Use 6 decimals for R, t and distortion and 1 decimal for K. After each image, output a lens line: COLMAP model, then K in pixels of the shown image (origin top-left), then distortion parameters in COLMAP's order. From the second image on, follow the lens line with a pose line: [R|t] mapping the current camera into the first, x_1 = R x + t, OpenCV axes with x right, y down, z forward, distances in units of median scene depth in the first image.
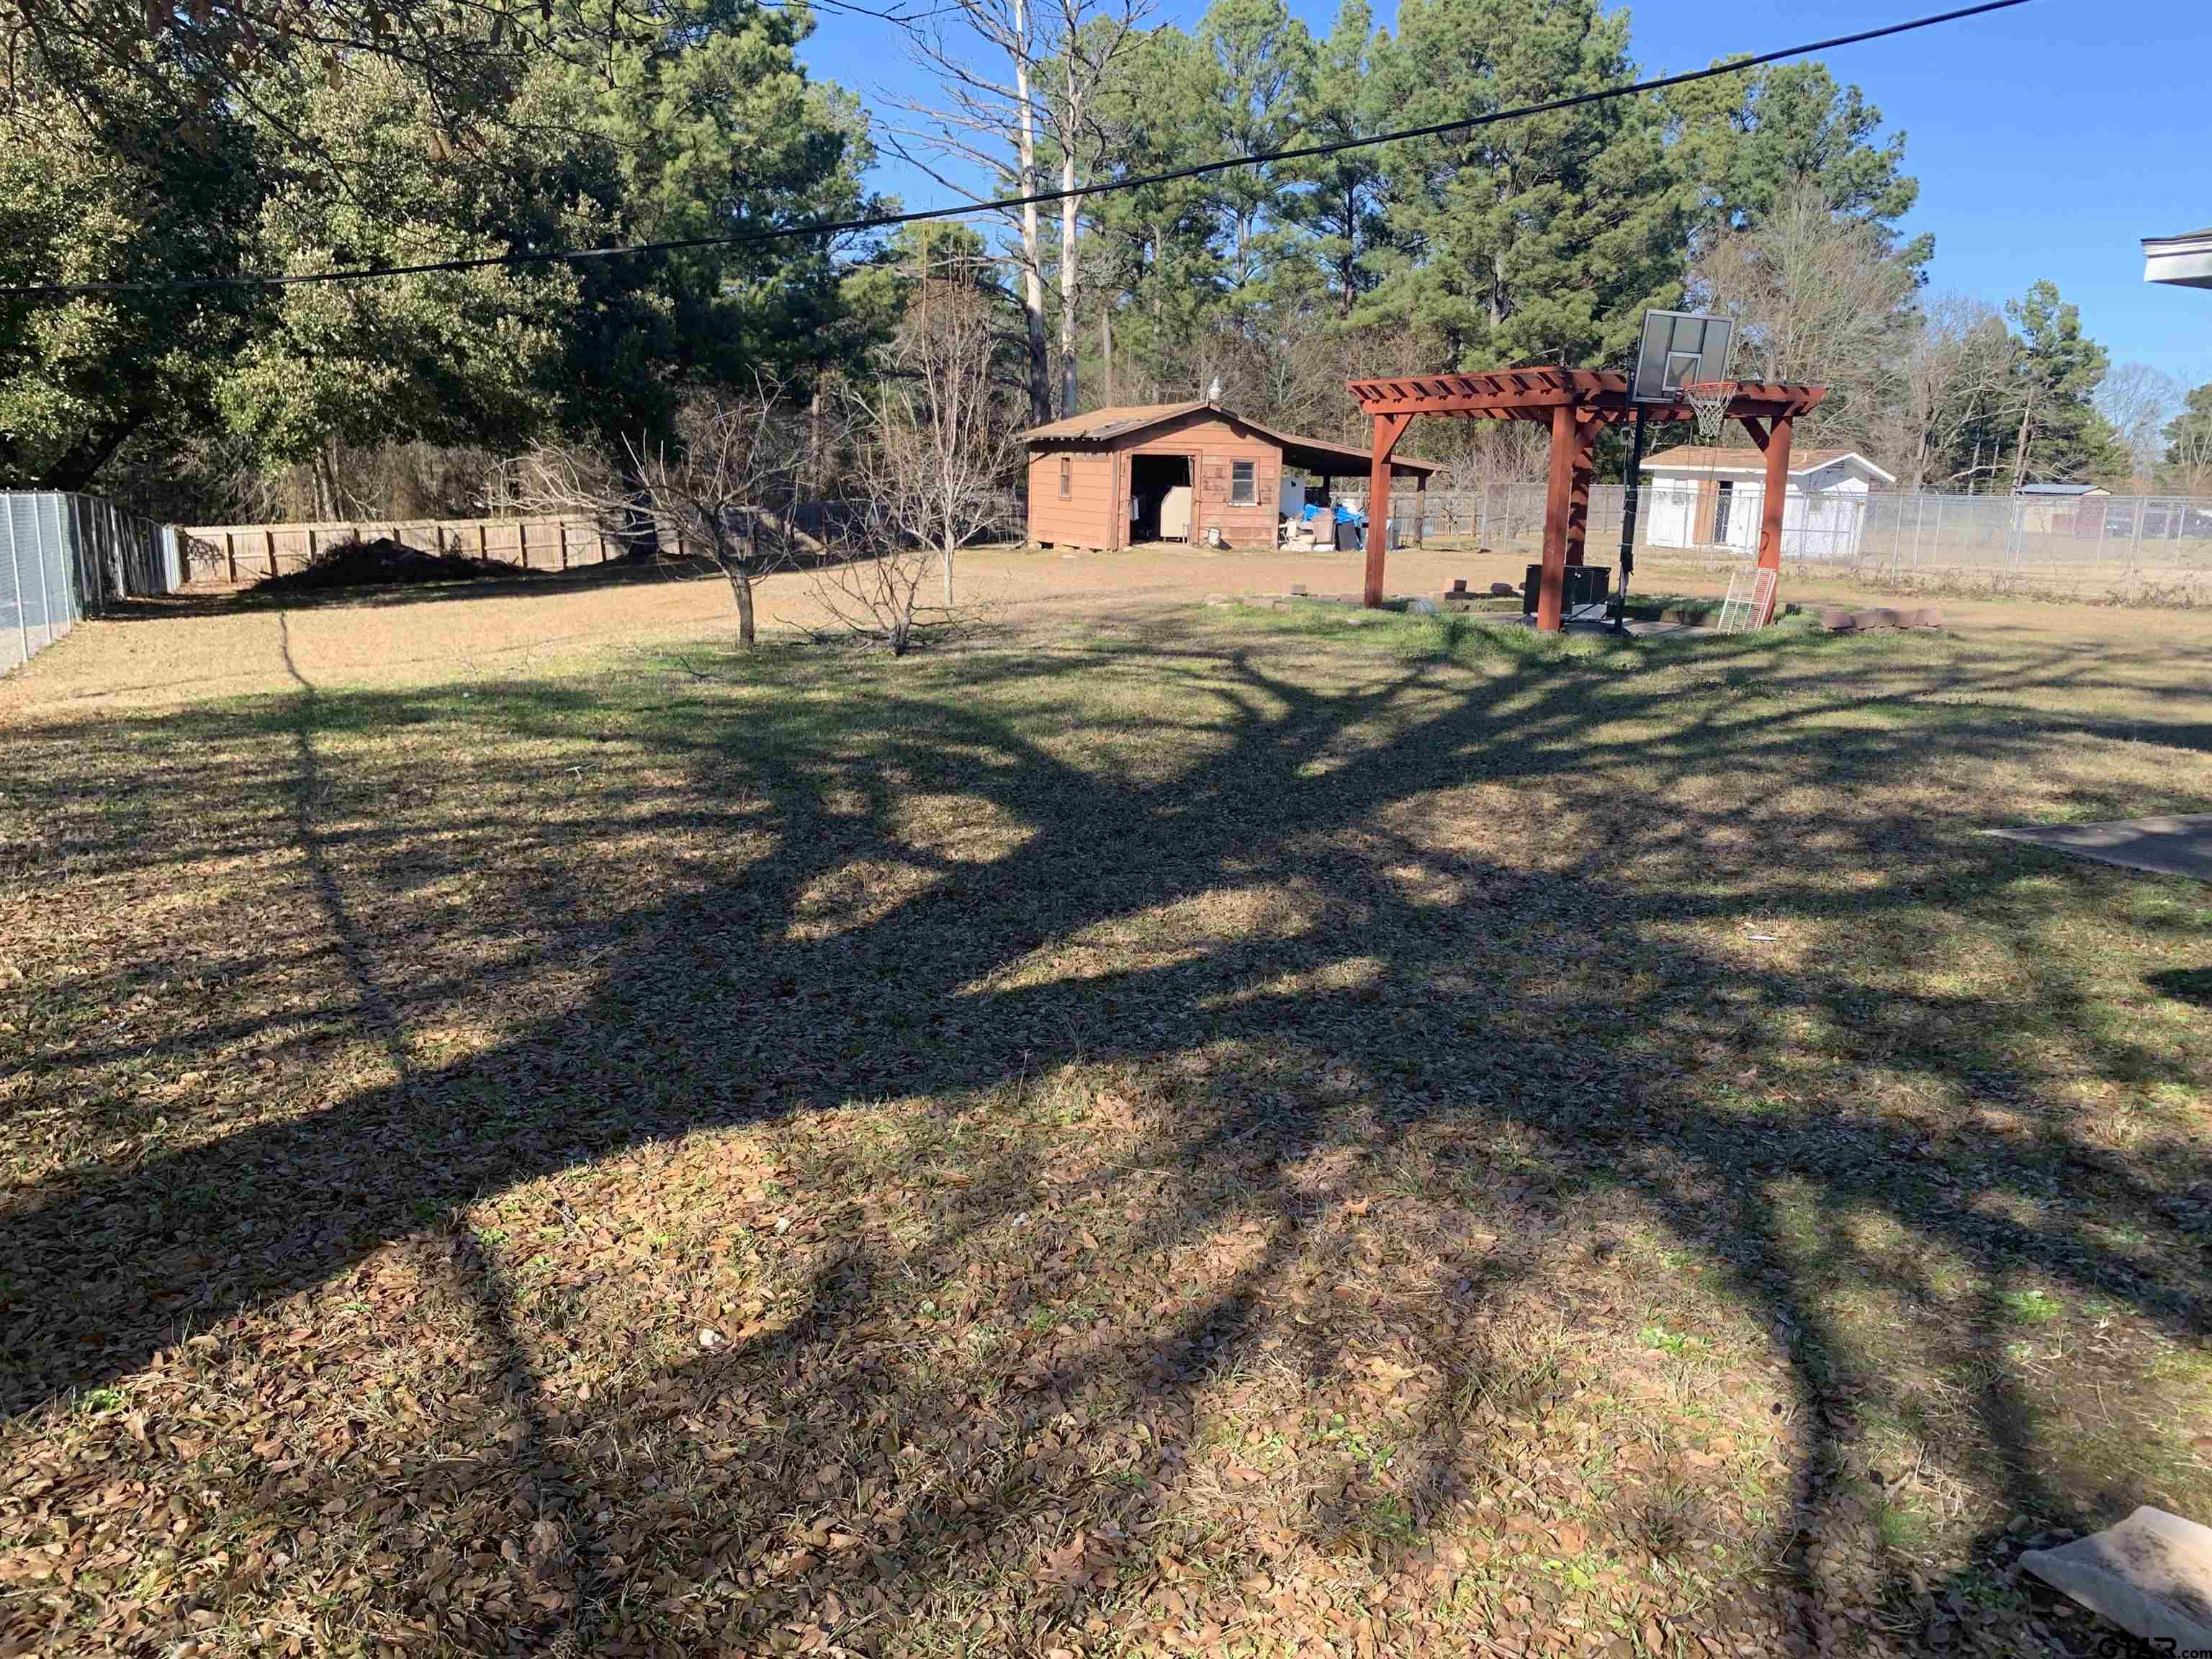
lens RADIAL K [[1662.2, 0, 1106.4], [0, 1662.2, 820.0], [0, 0, 1]] dist [0.052366, -0.079431]
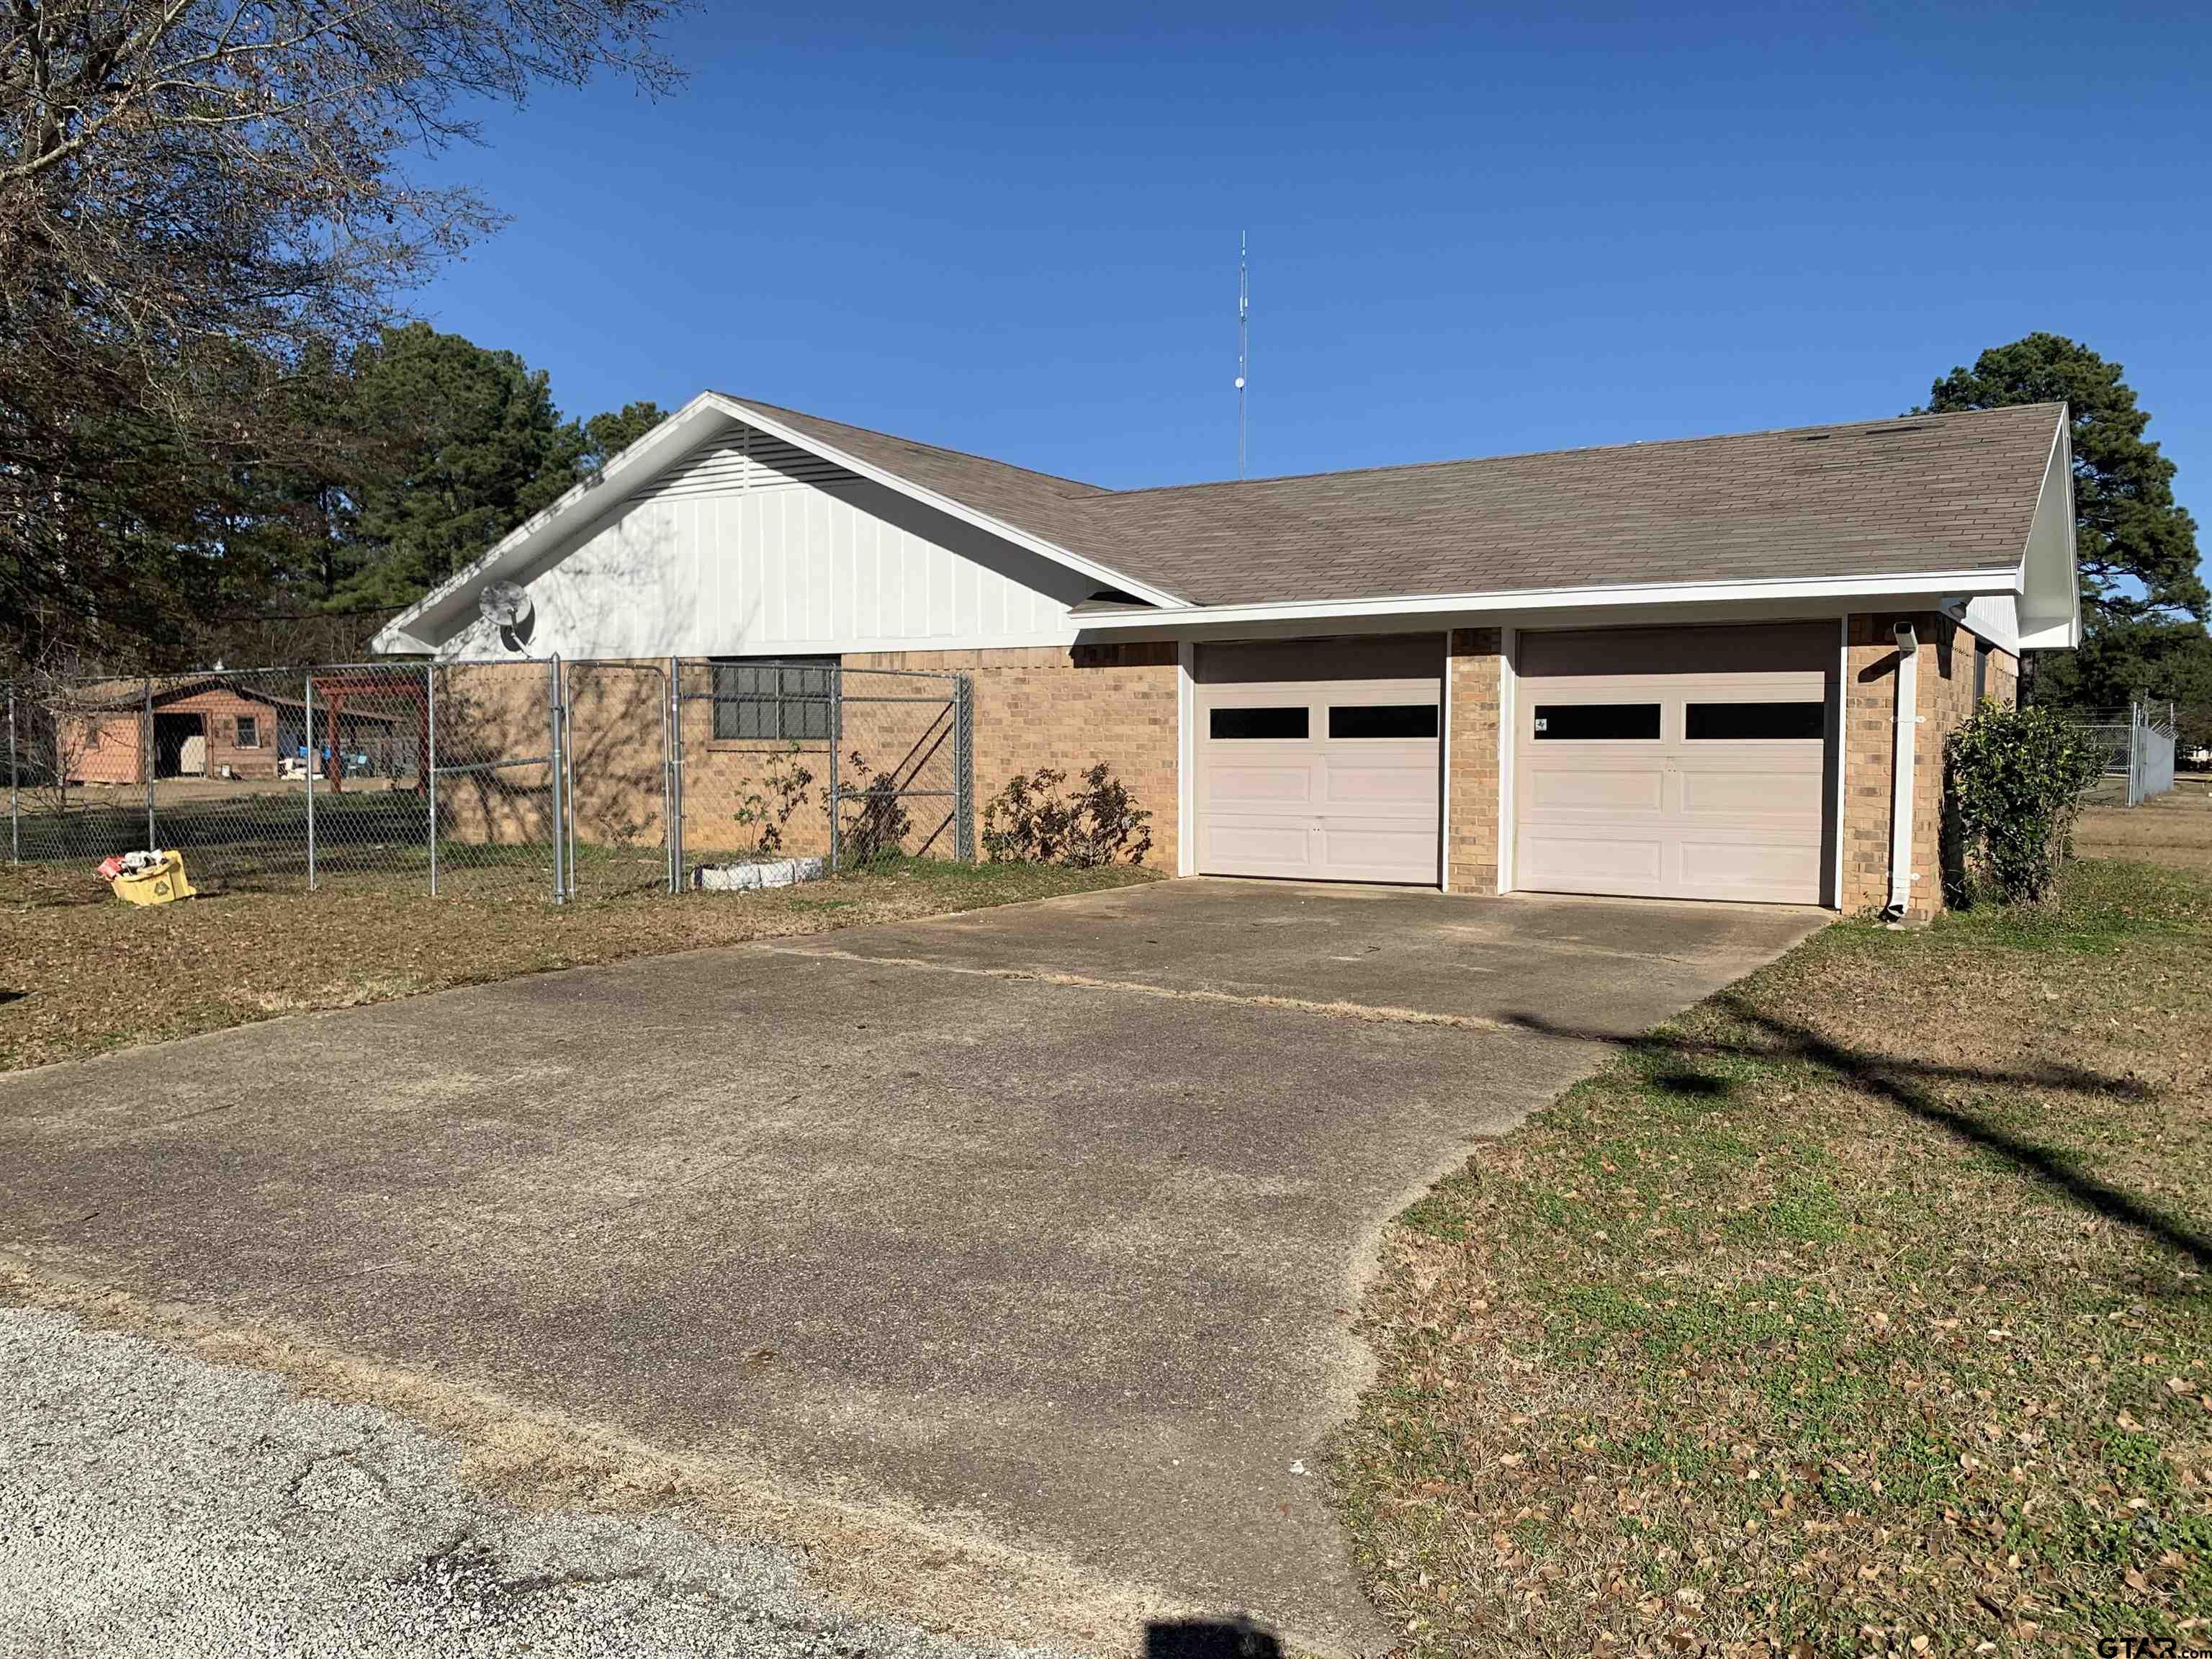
lens RADIAL K [[1662.2, 0, 1090.7], [0, 1662.2, 836.5], [0, 0, 1]] dist [0.052366, -0.079431]
pose [[0.852859, -0.050650, 0.519679, -0.045788], [0.116483, 0.988658, -0.094805, 0.092163], [-0.508983, 0.141389, 0.849085, -0.500326]]
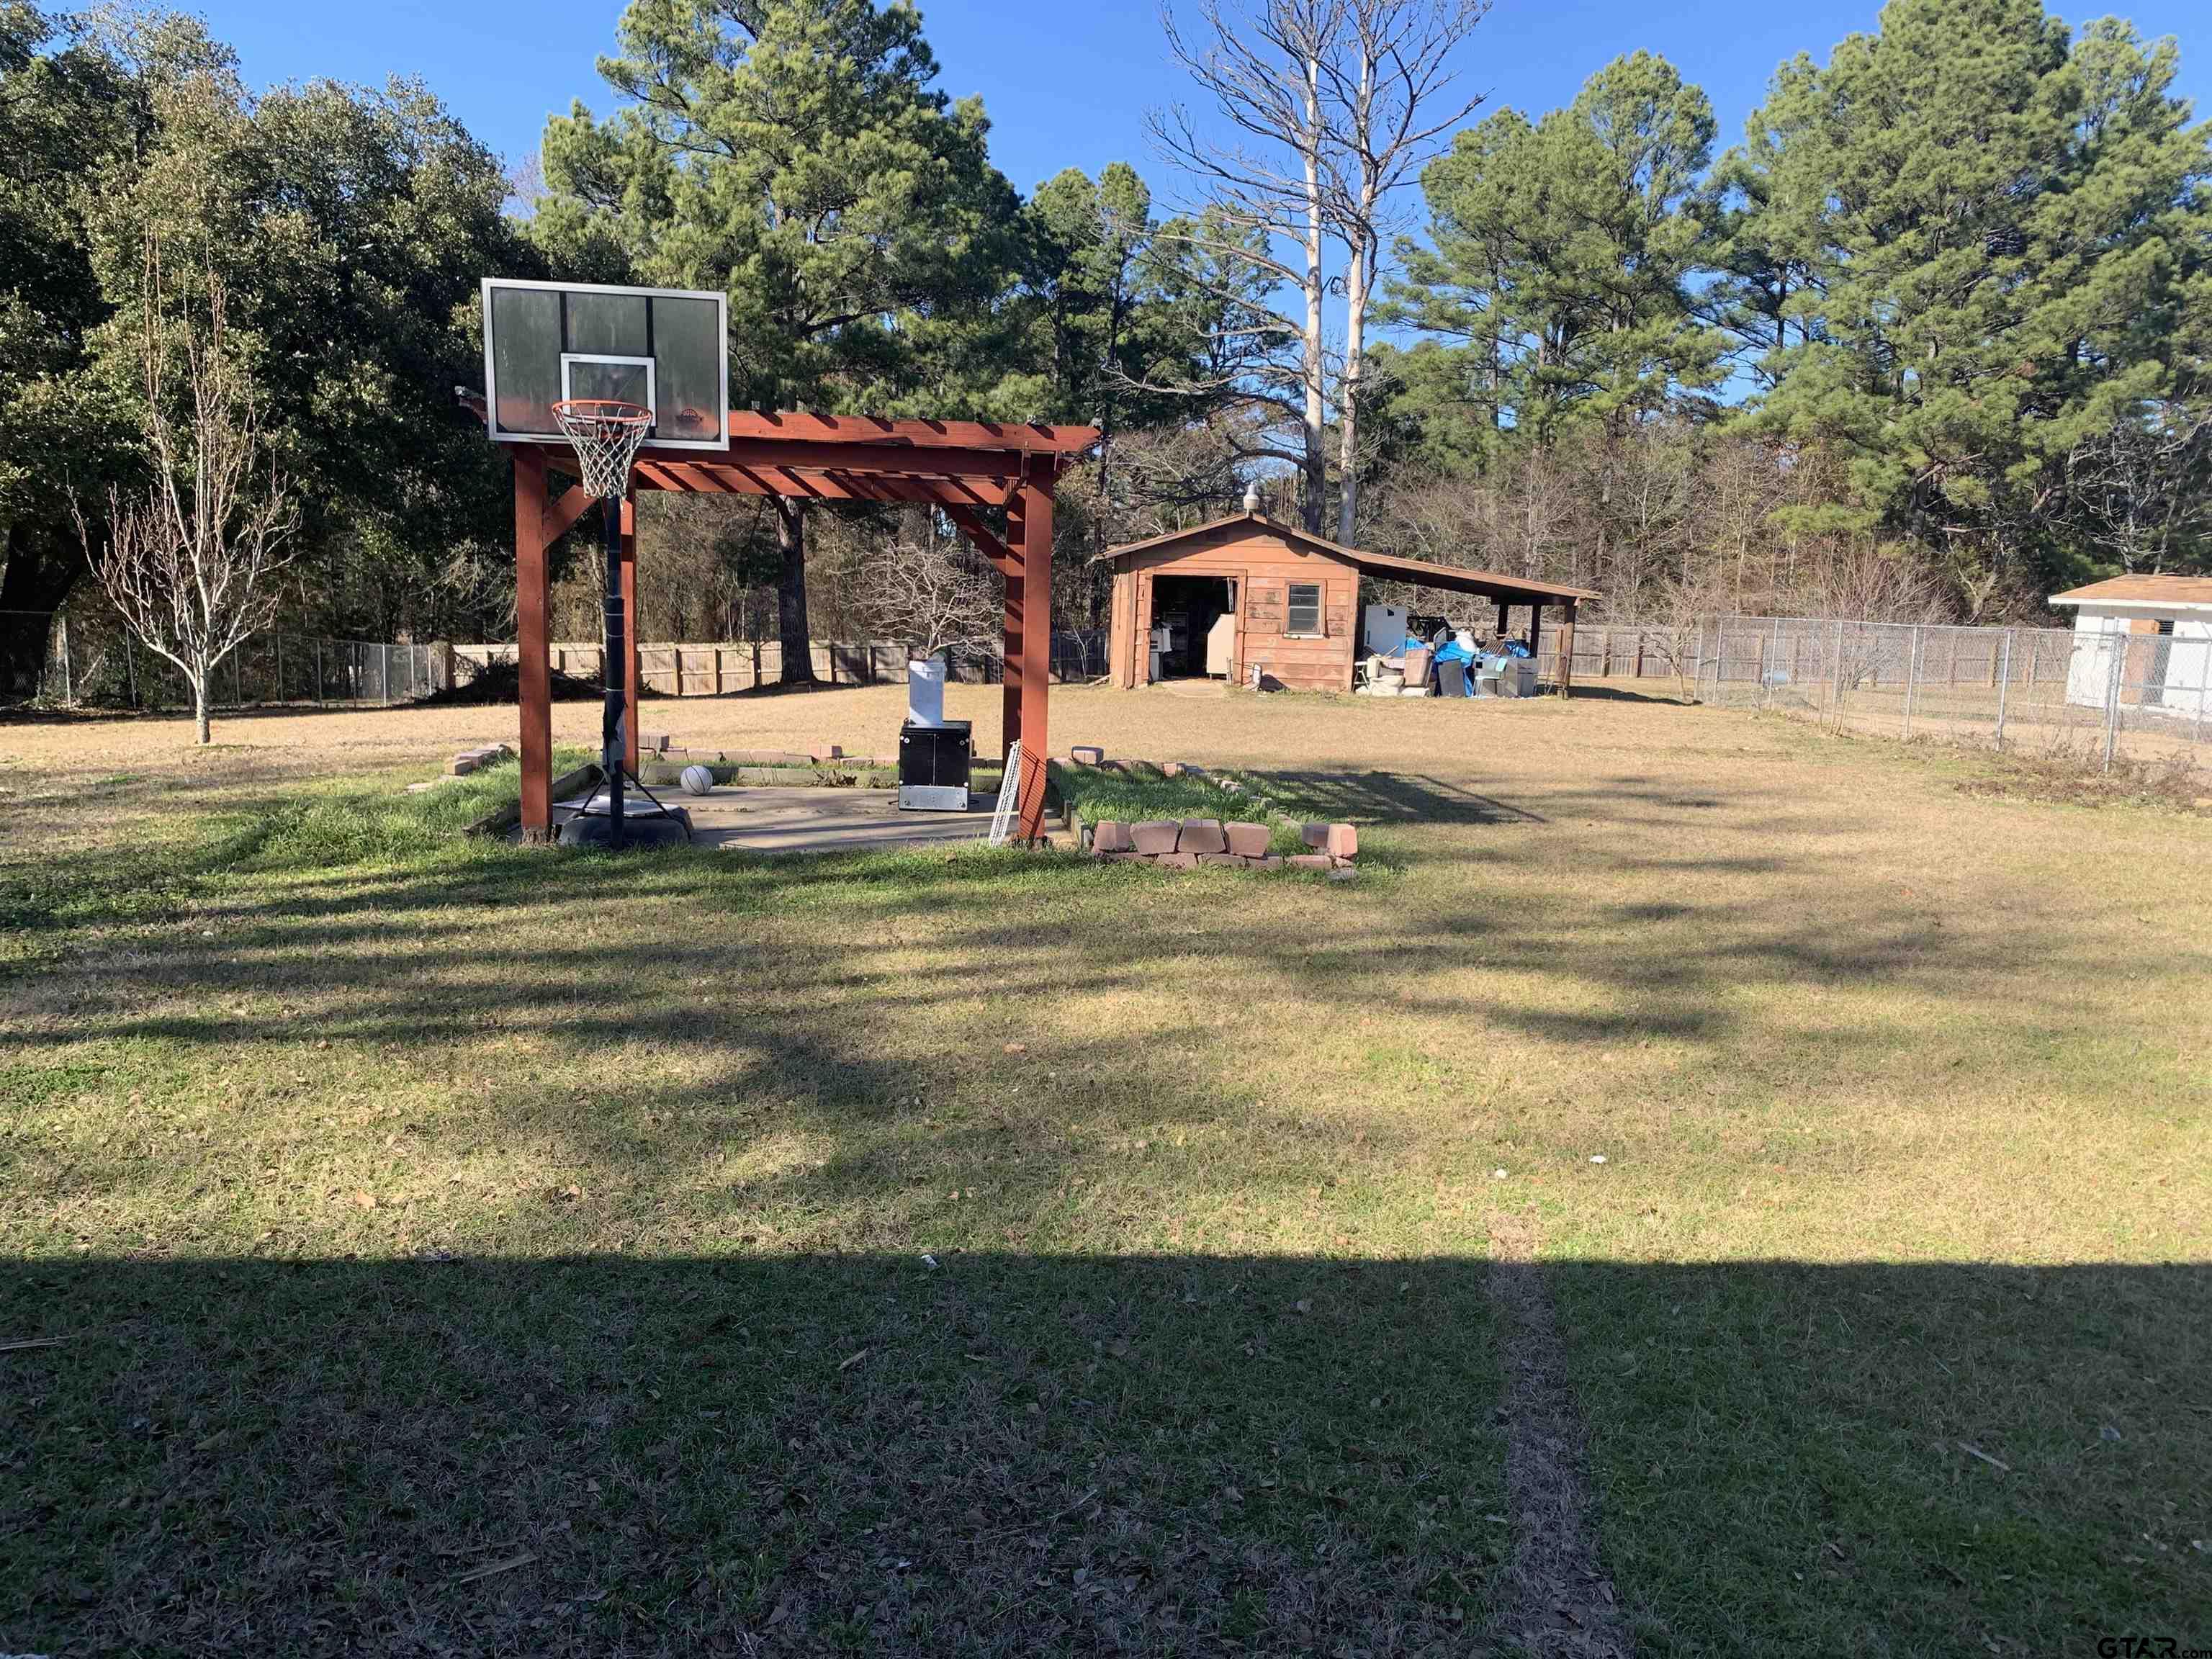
lens RADIAL K [[1662.2, 0, 1155.1], [0, 1662.2, 835.5], [0, 0, 1]] dist [0.052366, -0.079431]
pose [[0.927985, 0.059514, -0.367834, 0.310904], [-0.085953, 0.994730, -0.055903, -0.039470], [0.362568, 0.083493, 0.928210, 0.218781]]
